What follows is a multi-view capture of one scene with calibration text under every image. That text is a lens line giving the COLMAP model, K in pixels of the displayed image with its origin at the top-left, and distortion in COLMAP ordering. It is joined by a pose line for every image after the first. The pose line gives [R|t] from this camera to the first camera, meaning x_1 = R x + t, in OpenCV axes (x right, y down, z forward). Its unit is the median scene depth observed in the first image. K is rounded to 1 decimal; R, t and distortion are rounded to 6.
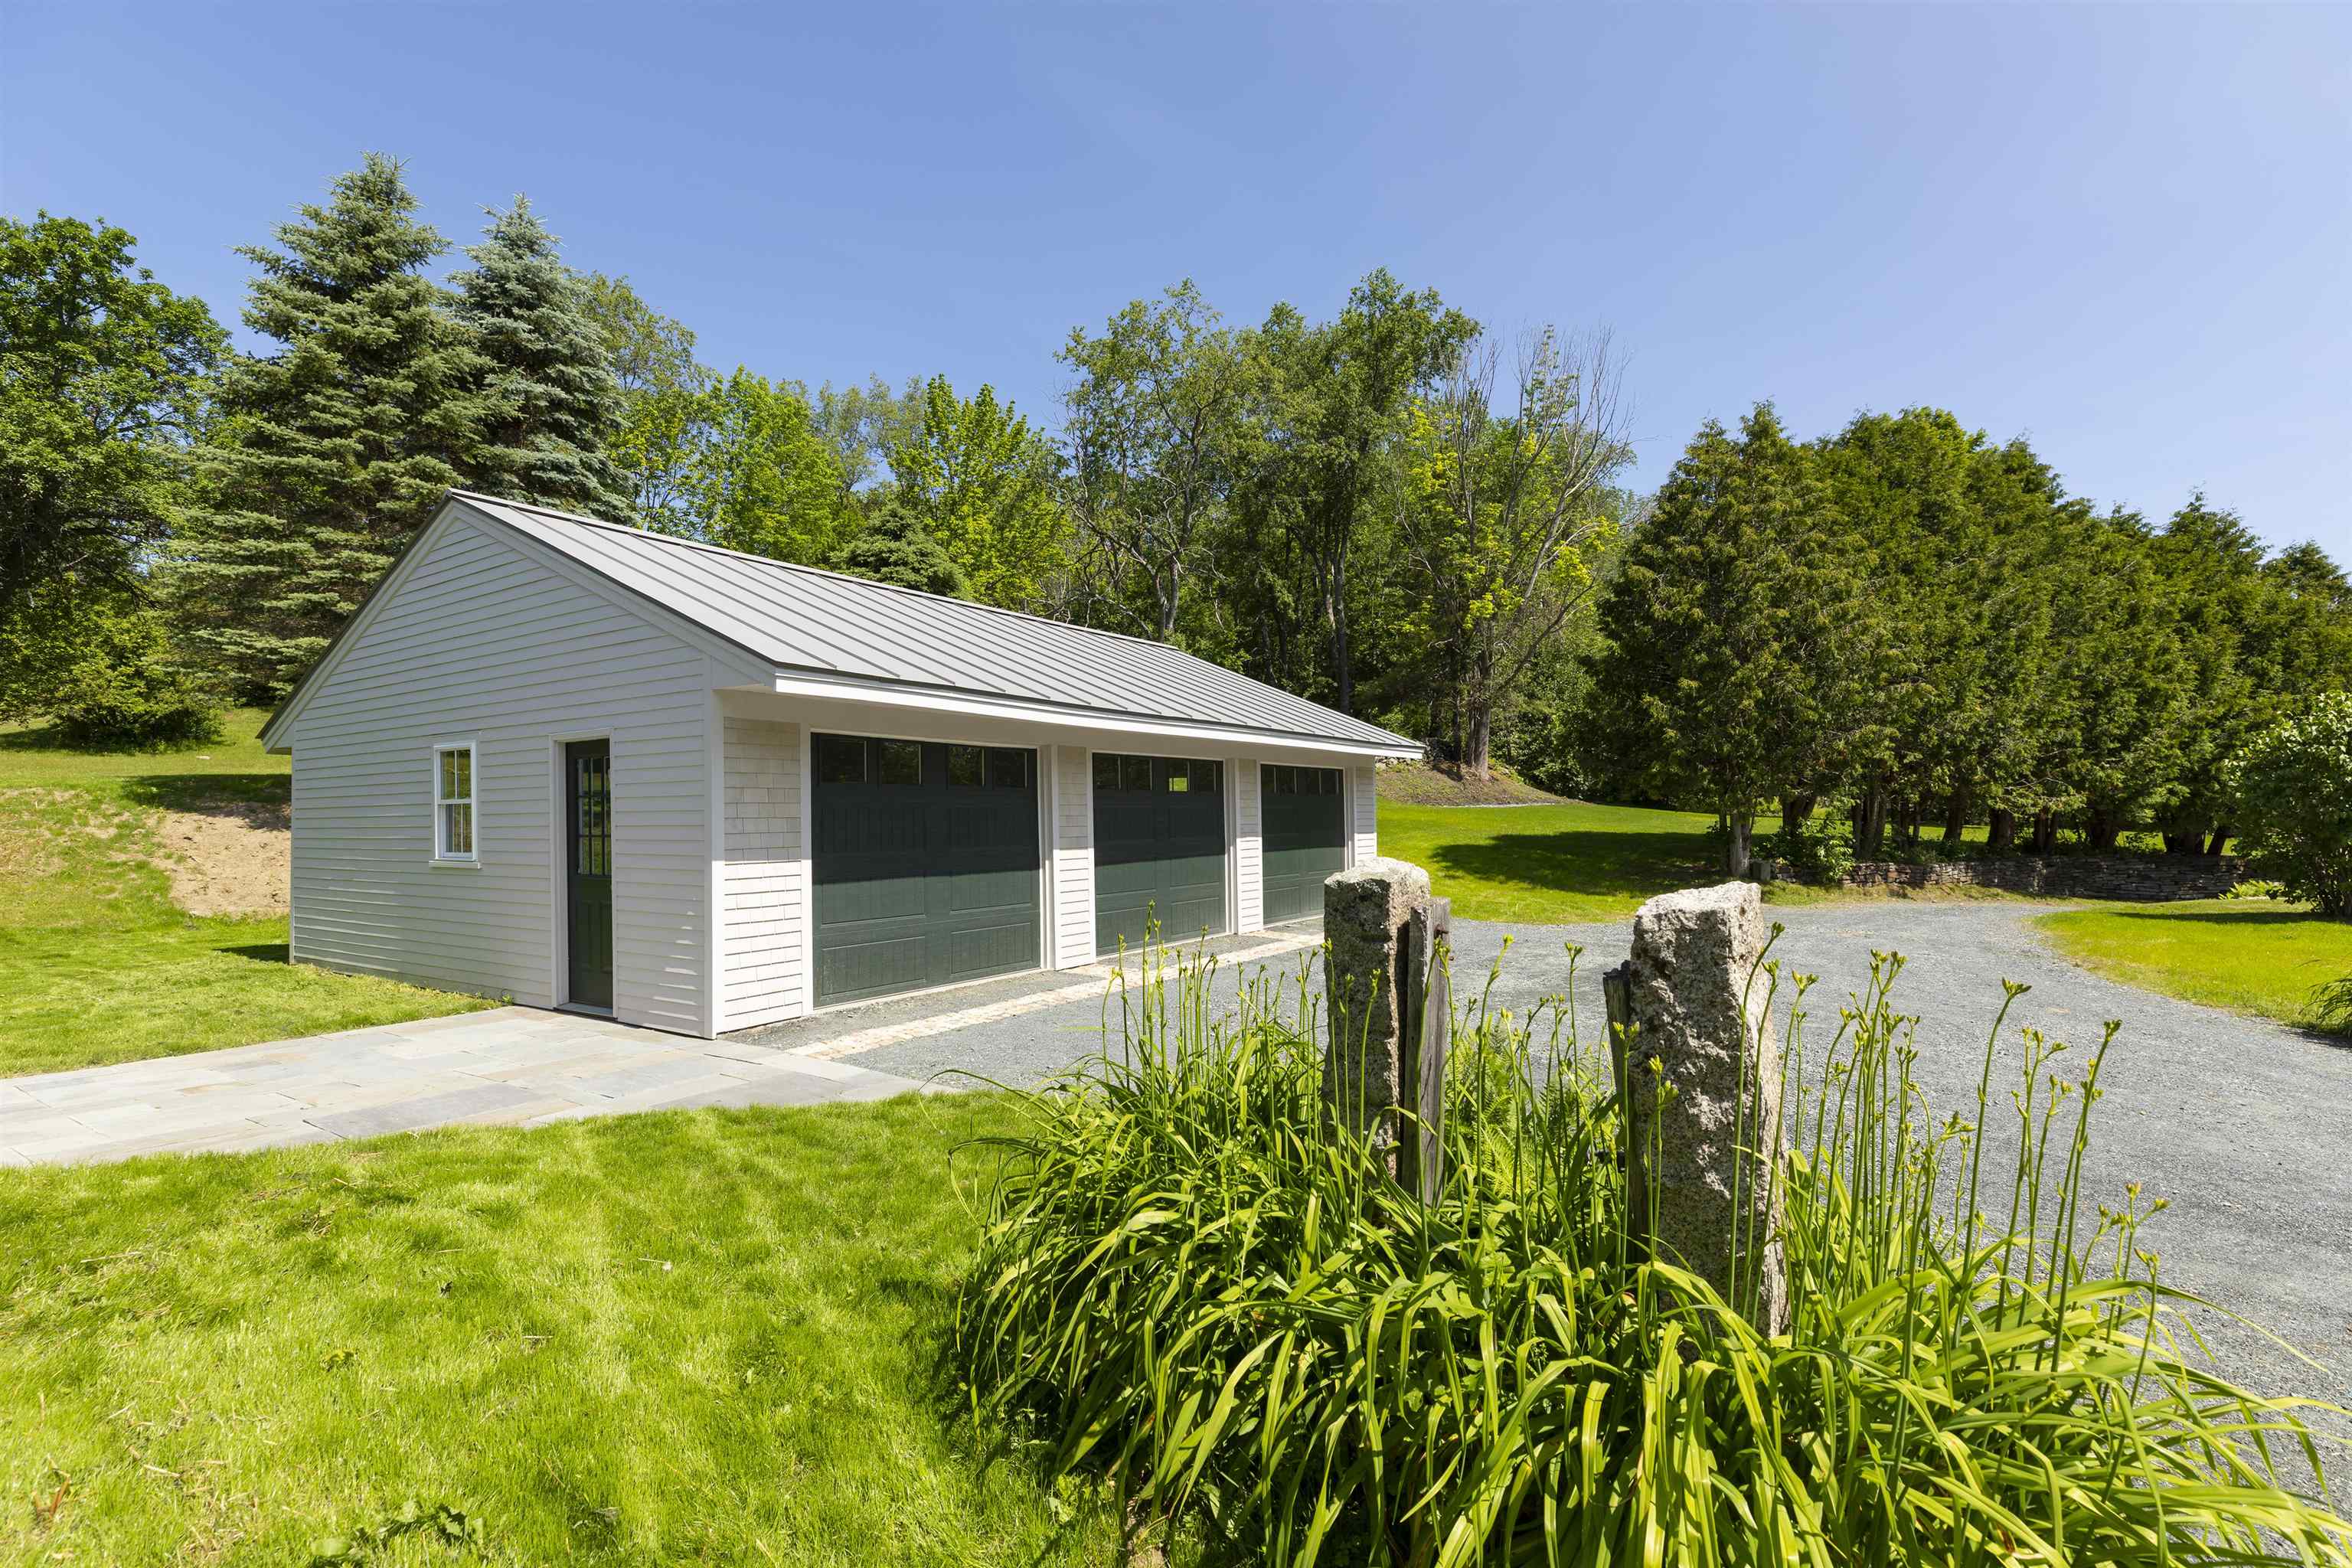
lens RADIAL K [[1063.2, 0, 1181.2], [0, 1063.2, 790.8], [0, 0, 1]] dist [0.001707, -0.001445]
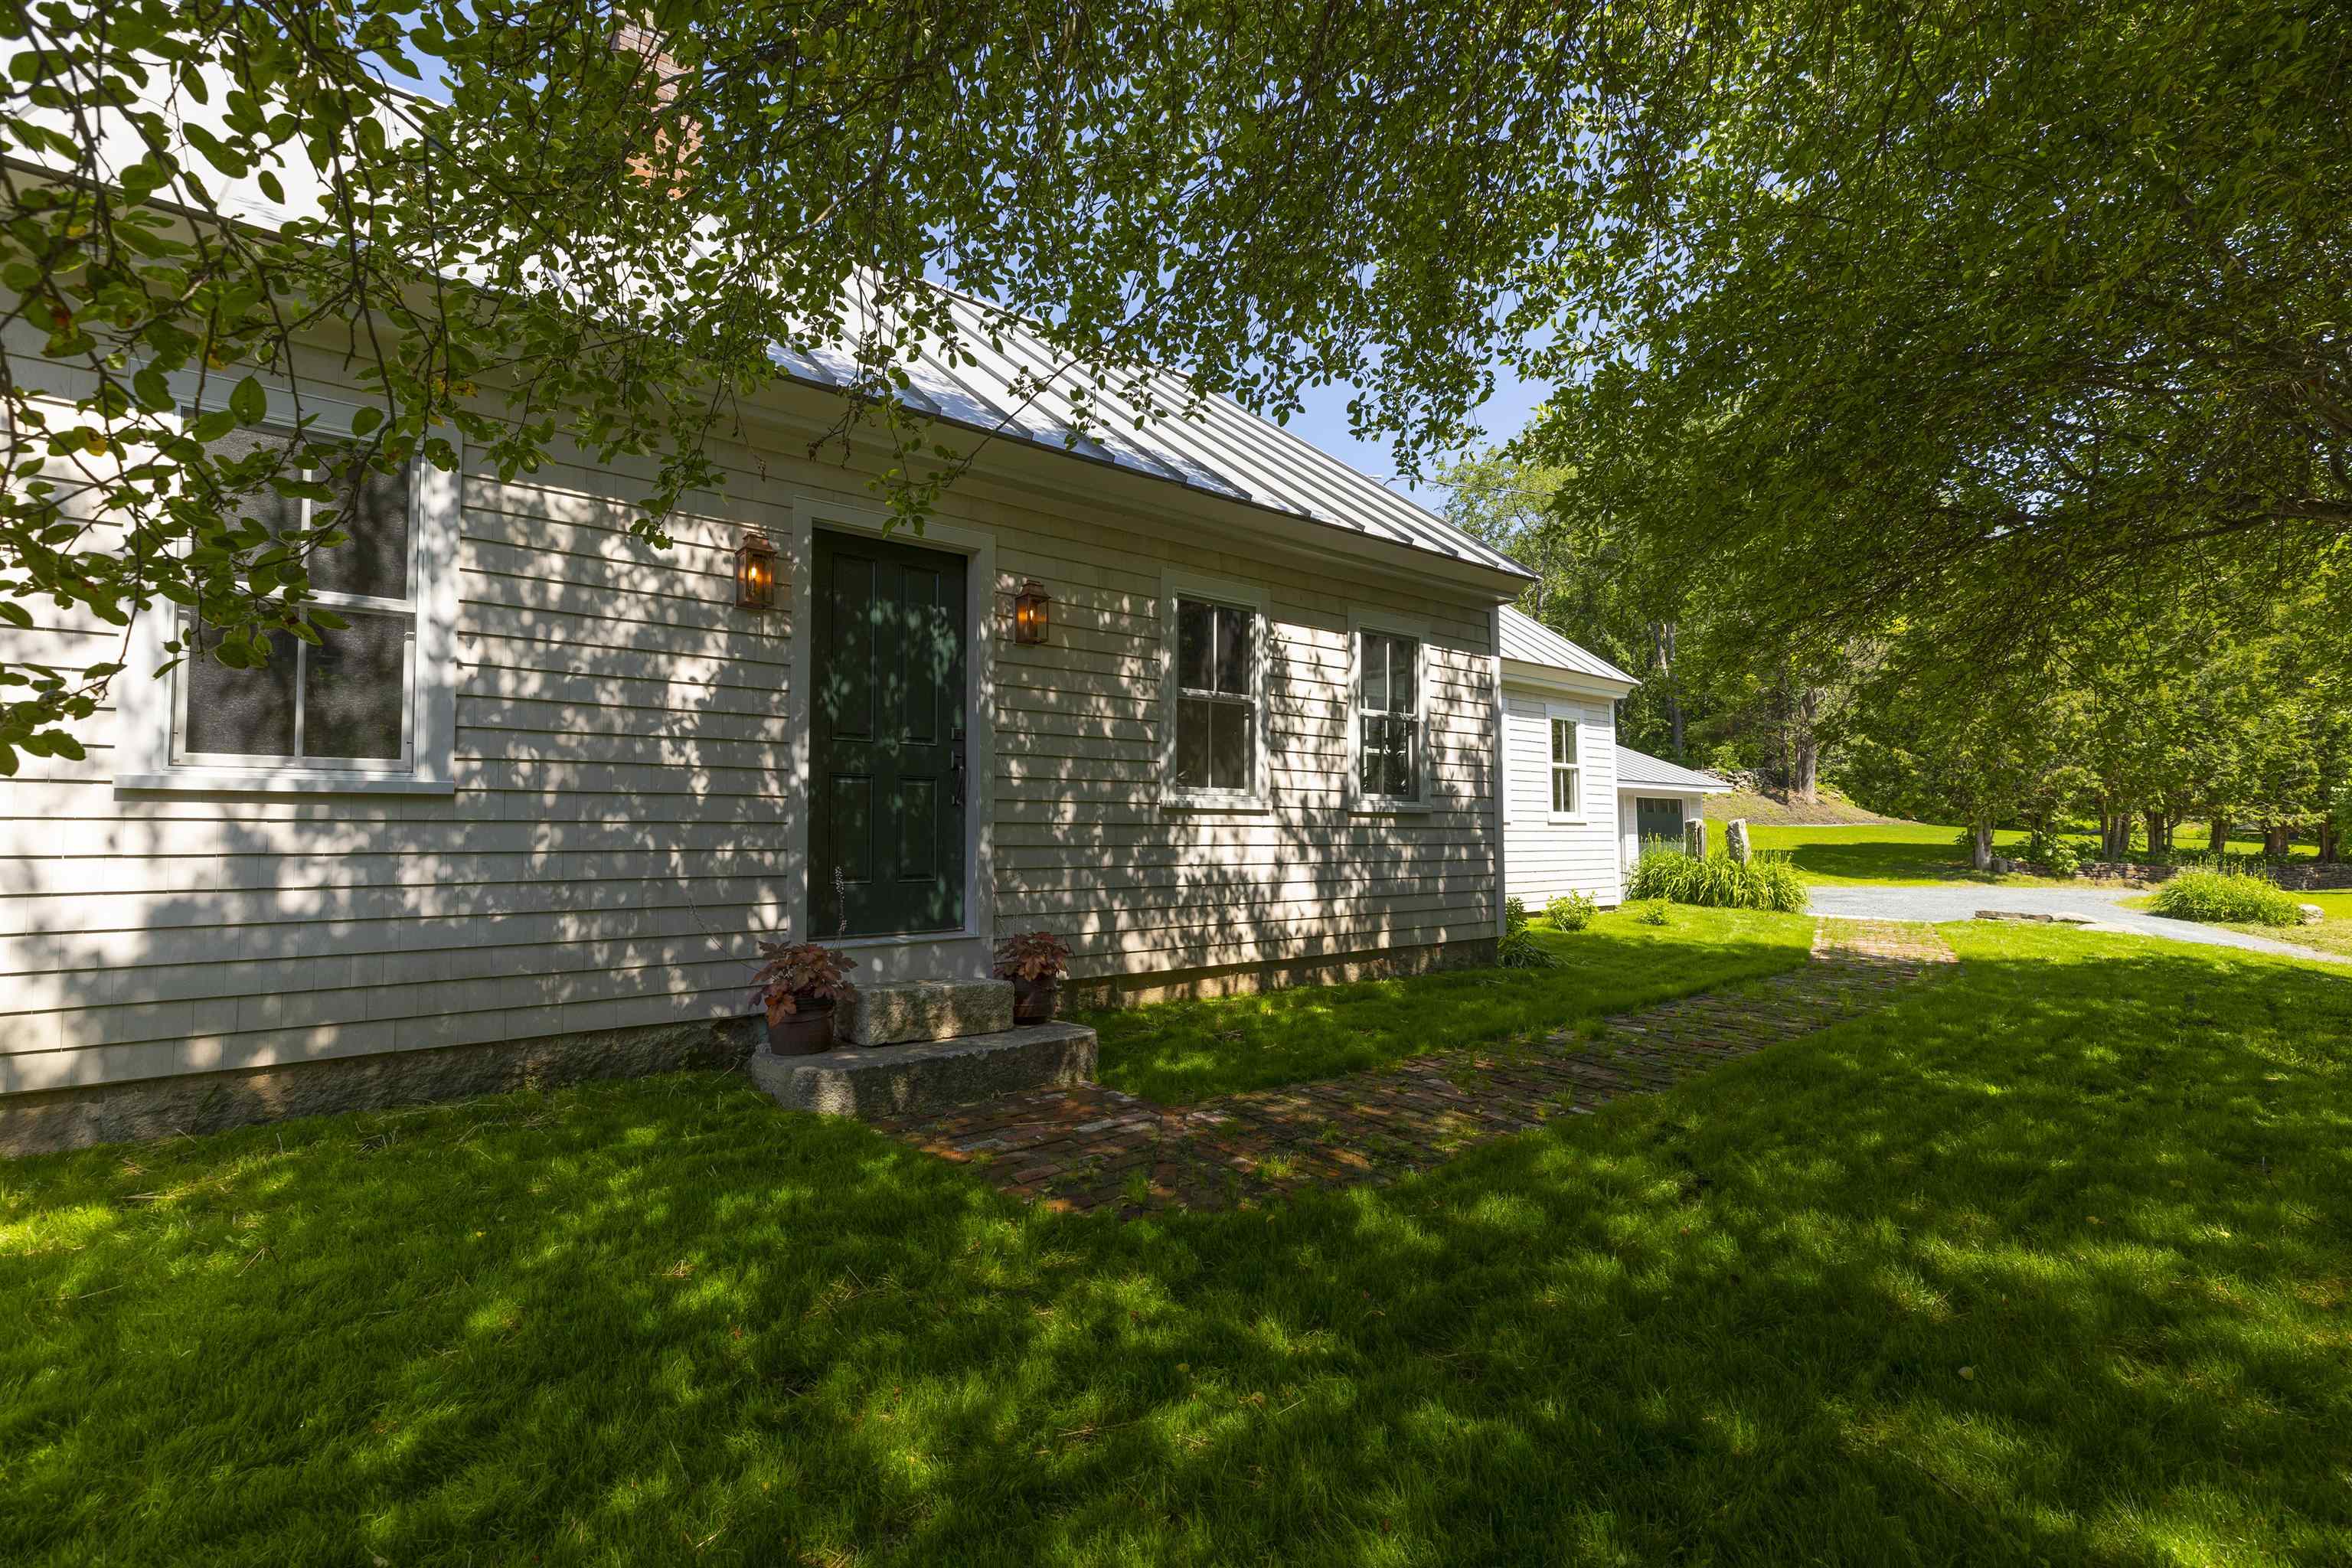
lens RADIAL K [[1063.2, 0, 1166.4], [0, 1063.2, 781.6], [0, 0, 1]] dist [0.001707, -0.001445]
pose [[0.956969, -0.012334, -0.289929, -0.088080], [0.002948, 0.999458, -0.032791, 0.003913], [0.290176, 0.030525, 0.956486, -0.529965]]
